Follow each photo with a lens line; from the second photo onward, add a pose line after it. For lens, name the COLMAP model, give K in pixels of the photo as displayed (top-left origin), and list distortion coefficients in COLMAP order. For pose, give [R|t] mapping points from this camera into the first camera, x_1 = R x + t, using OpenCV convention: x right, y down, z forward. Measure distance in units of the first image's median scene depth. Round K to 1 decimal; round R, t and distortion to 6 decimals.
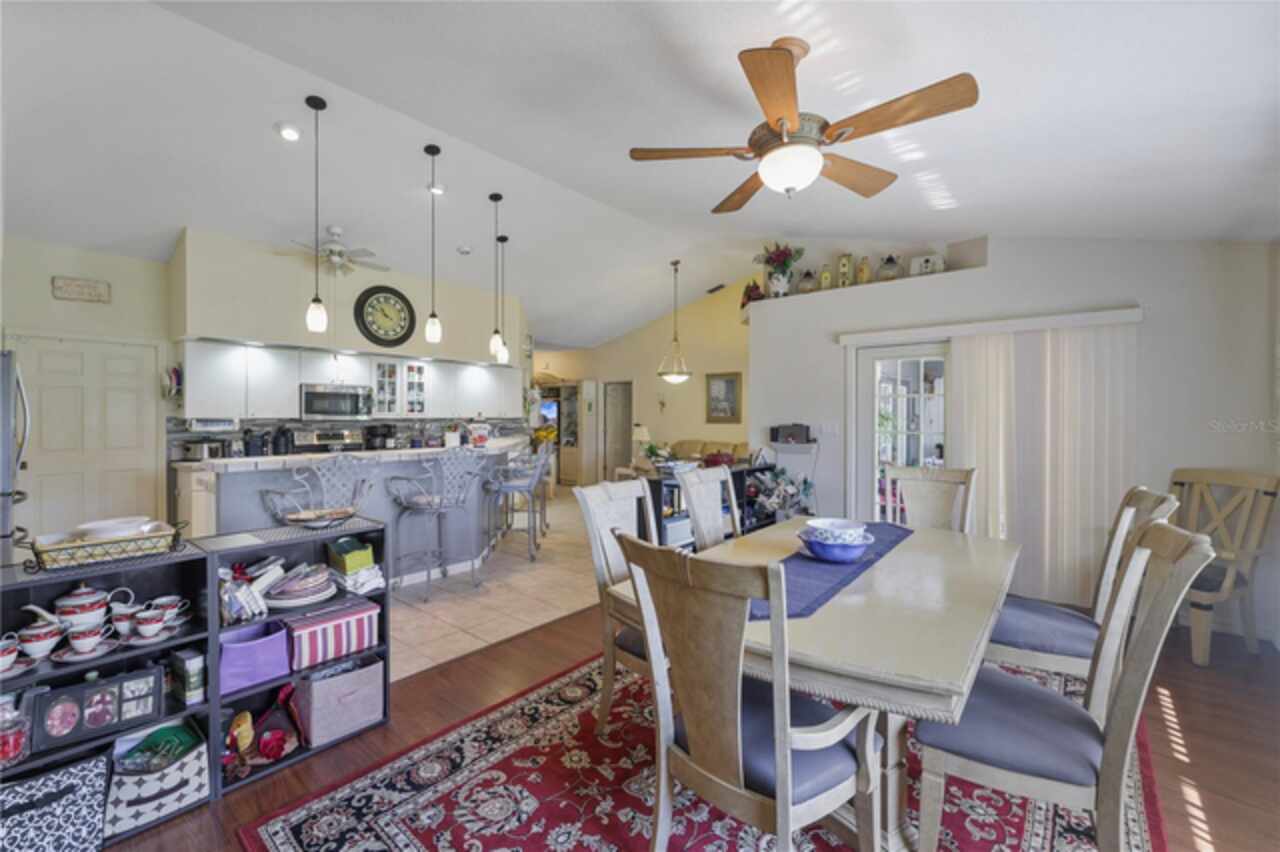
lens RADIAL K [[534.0, 0, 637.4], [0, 534.0, 424.3], [0, 0, 1]] dist [0.002749, 0.000561]
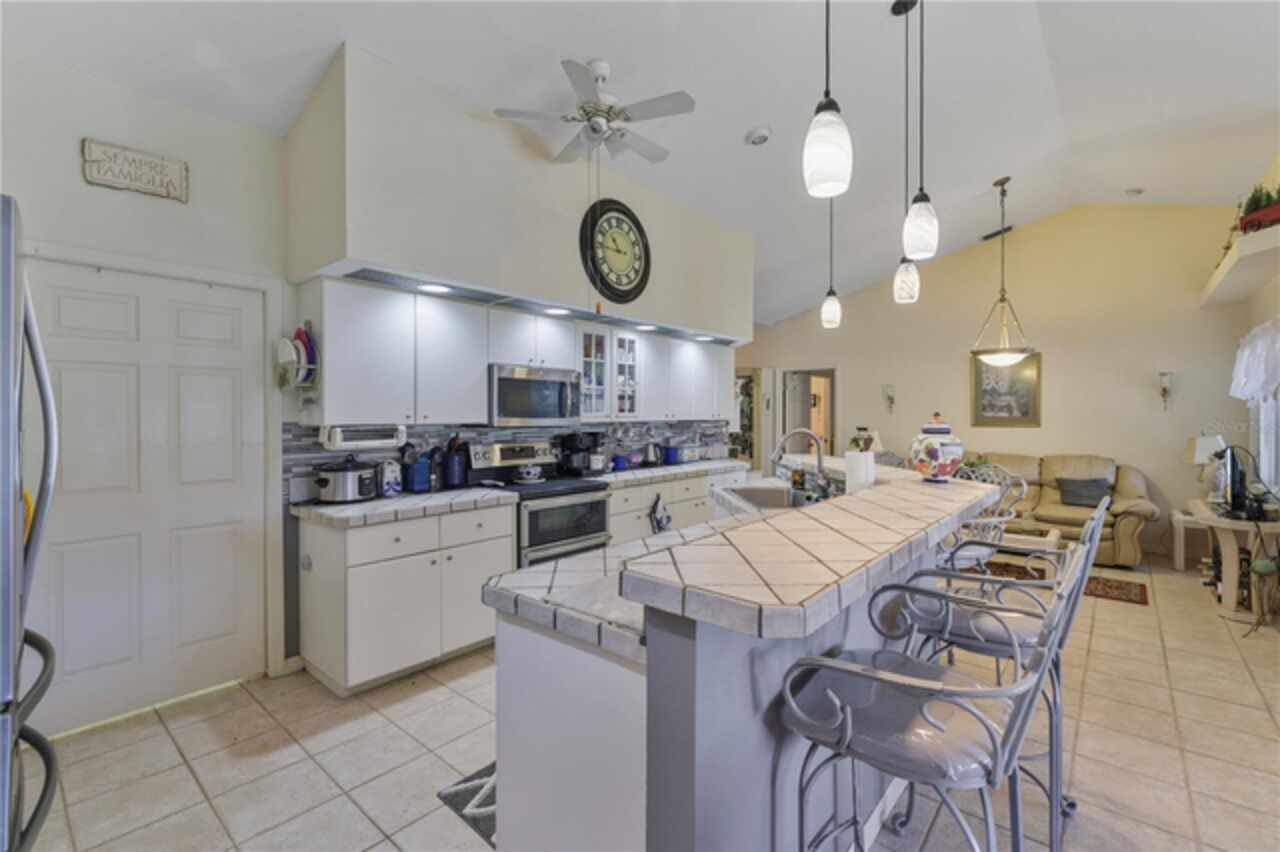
lens RADIAL K [[567.2, 0, 647.9], [0, 567.2, 421.8], [0, 0, 1]] dist [0.002527, 0.000059]
pose [[0.999818, -0.000703, -0.019067, -0.418855], [0.000653, 0.999996, -0.002606, -0.010192], [0.019068, 0.002593, 0.999815, 0.364080]]
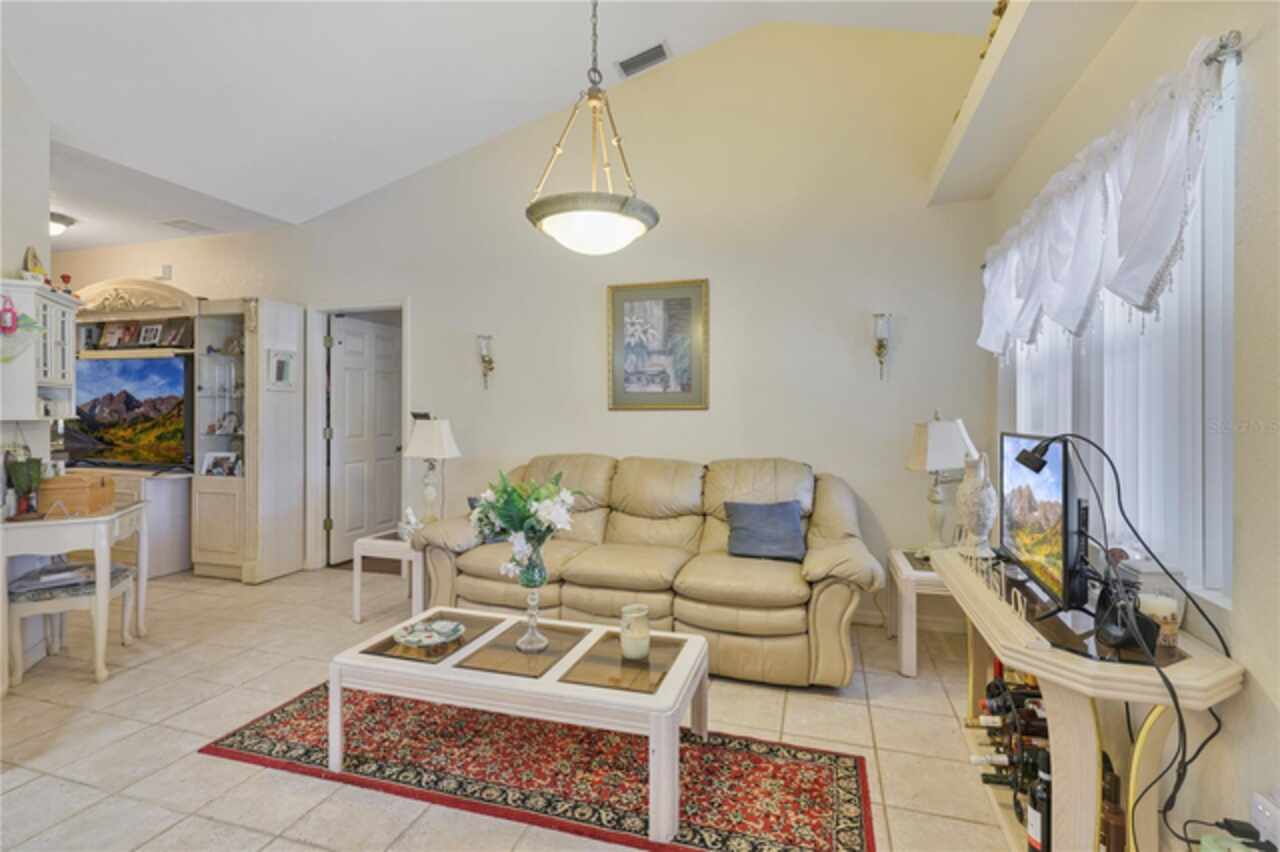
lens RADIAL K [[605.1, 0, 652.5], [0, 605.1, 427.7], [0, 0, 1]] dist [0.000166, -0.001116]
pose [[0.919510, -0.005349, 0.393030, -0.026453], [0.002819, 0.999971, 0.007013, 0.010746], [-0.393056, -0.005340, 0.919499, 0.853788]]
